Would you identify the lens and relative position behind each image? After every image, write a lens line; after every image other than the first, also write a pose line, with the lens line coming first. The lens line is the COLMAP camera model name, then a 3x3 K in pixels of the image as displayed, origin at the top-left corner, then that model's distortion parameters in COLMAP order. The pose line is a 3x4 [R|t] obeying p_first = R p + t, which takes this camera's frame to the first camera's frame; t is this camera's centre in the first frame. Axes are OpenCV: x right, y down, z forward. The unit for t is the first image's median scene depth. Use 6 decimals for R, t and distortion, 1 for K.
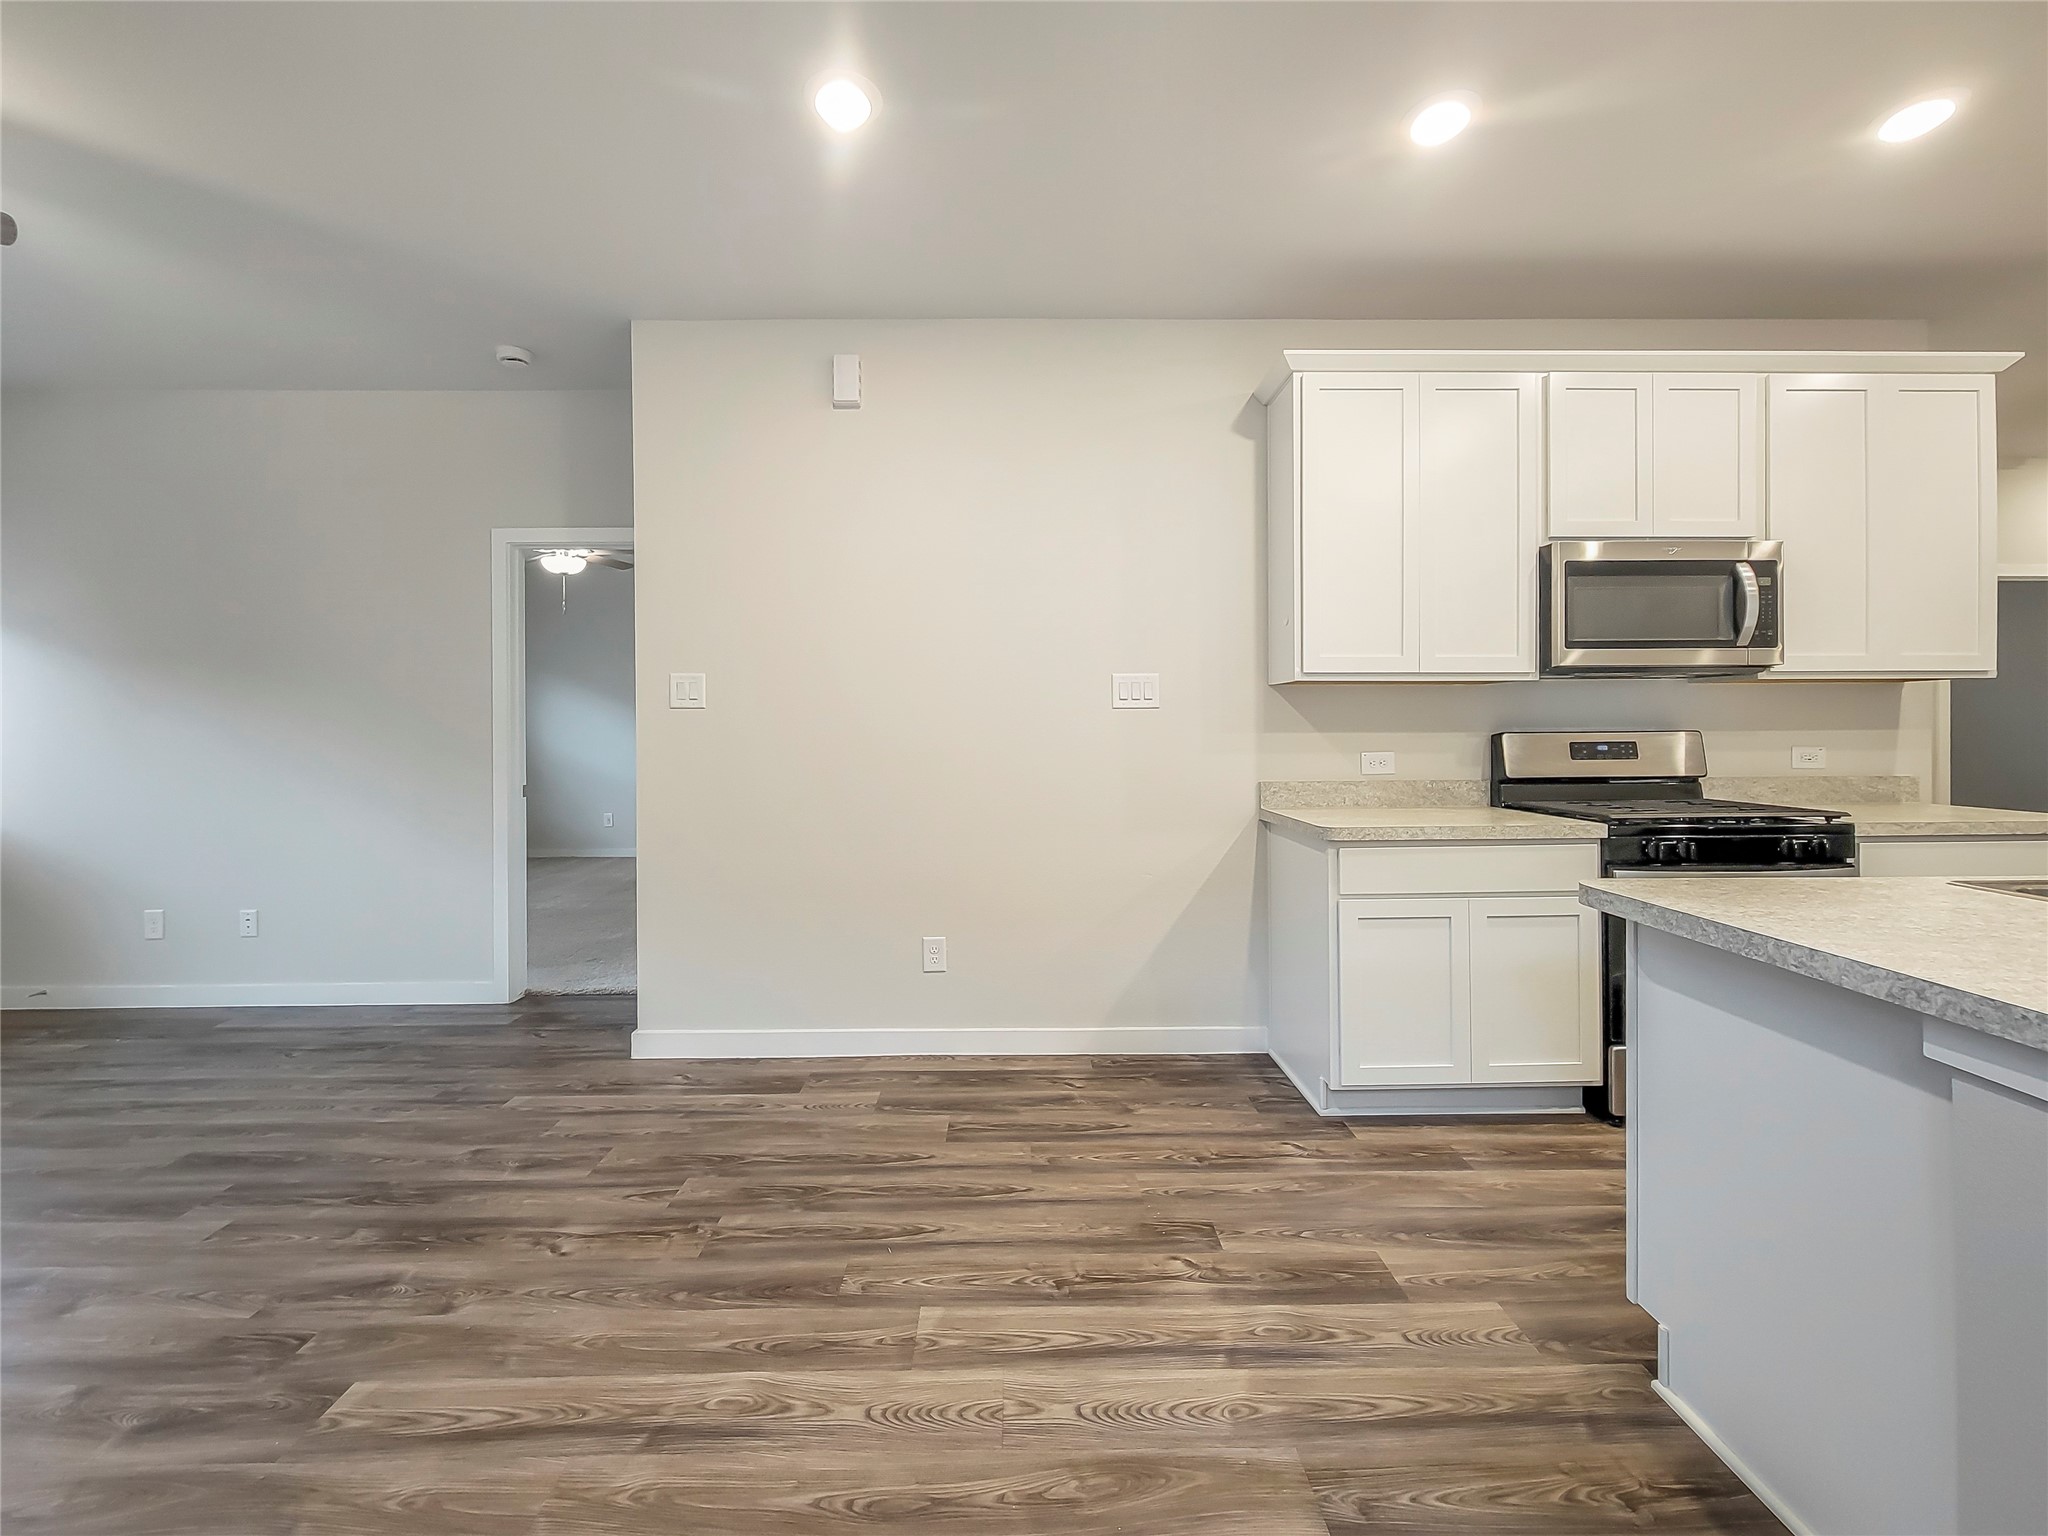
lens RADIAL K [[843.3, 0, 1031.6], [0, 843.3, 724.3], [0, 0, 1]] dist [-0.003023, -0.000686]
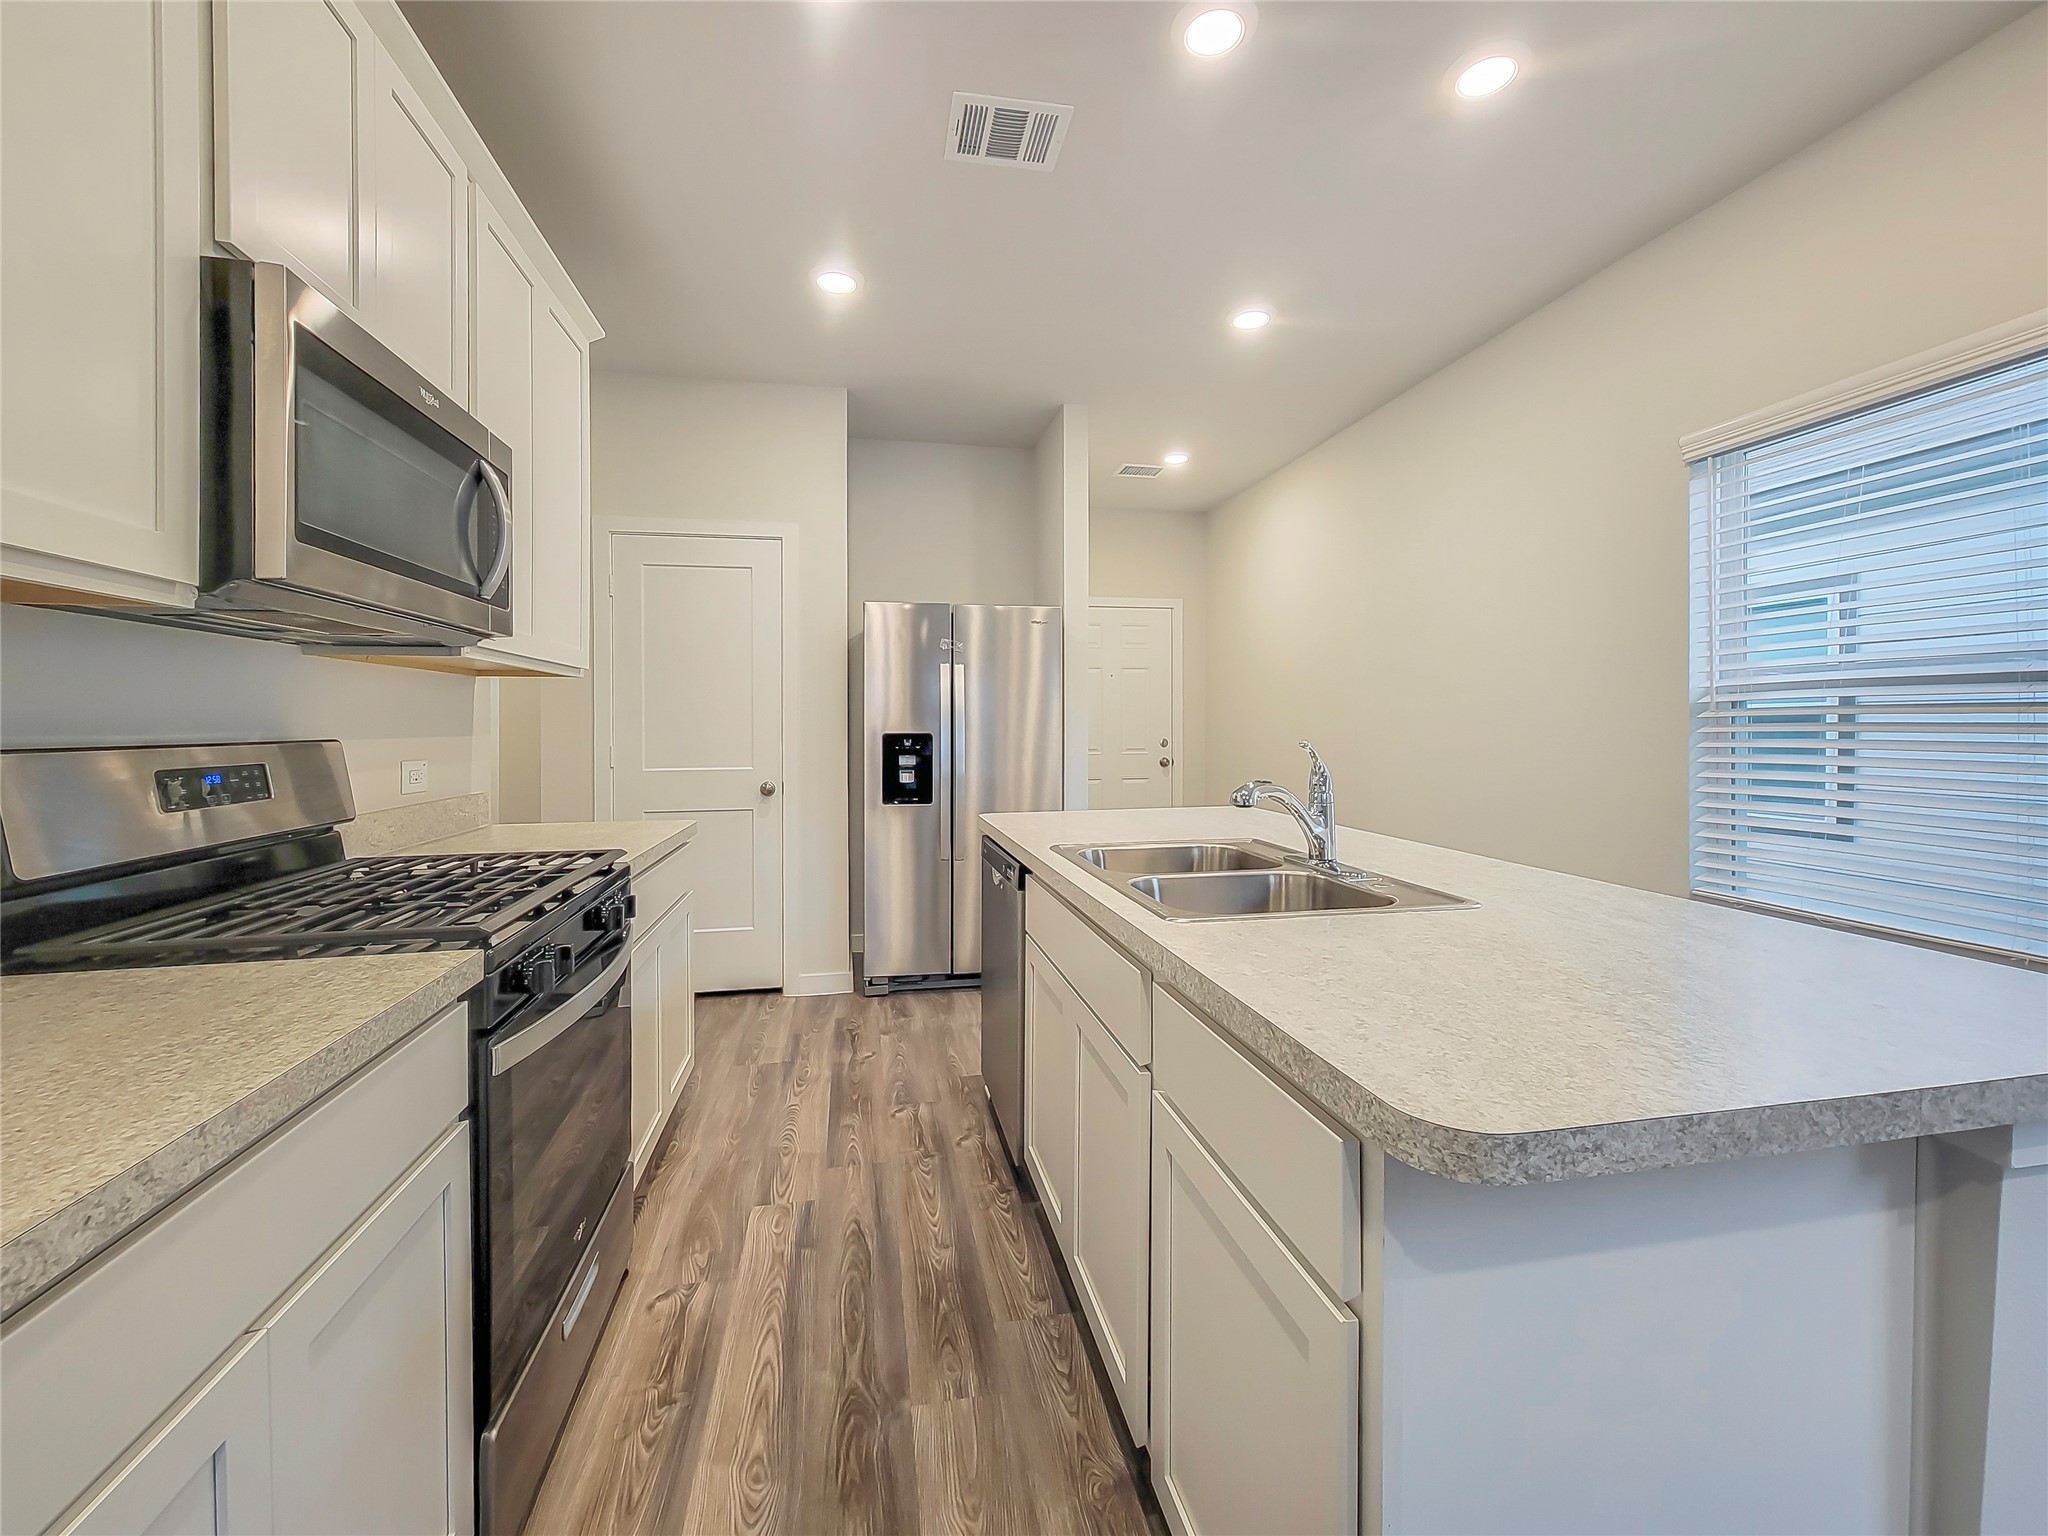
lens RADIAL K [[843.3, 0, 1023.0], [0, 843.3, 748.5], [0, 0, 1]] dist [-0.003023, -0.000686]
pose [[-0.173374, -0.015013, 0.984742, 0.196138], [-0.001076, 0.999886, 0.015054, 0.004806], [-0.984855, 0.001551, -0.173370, 0.798651]]
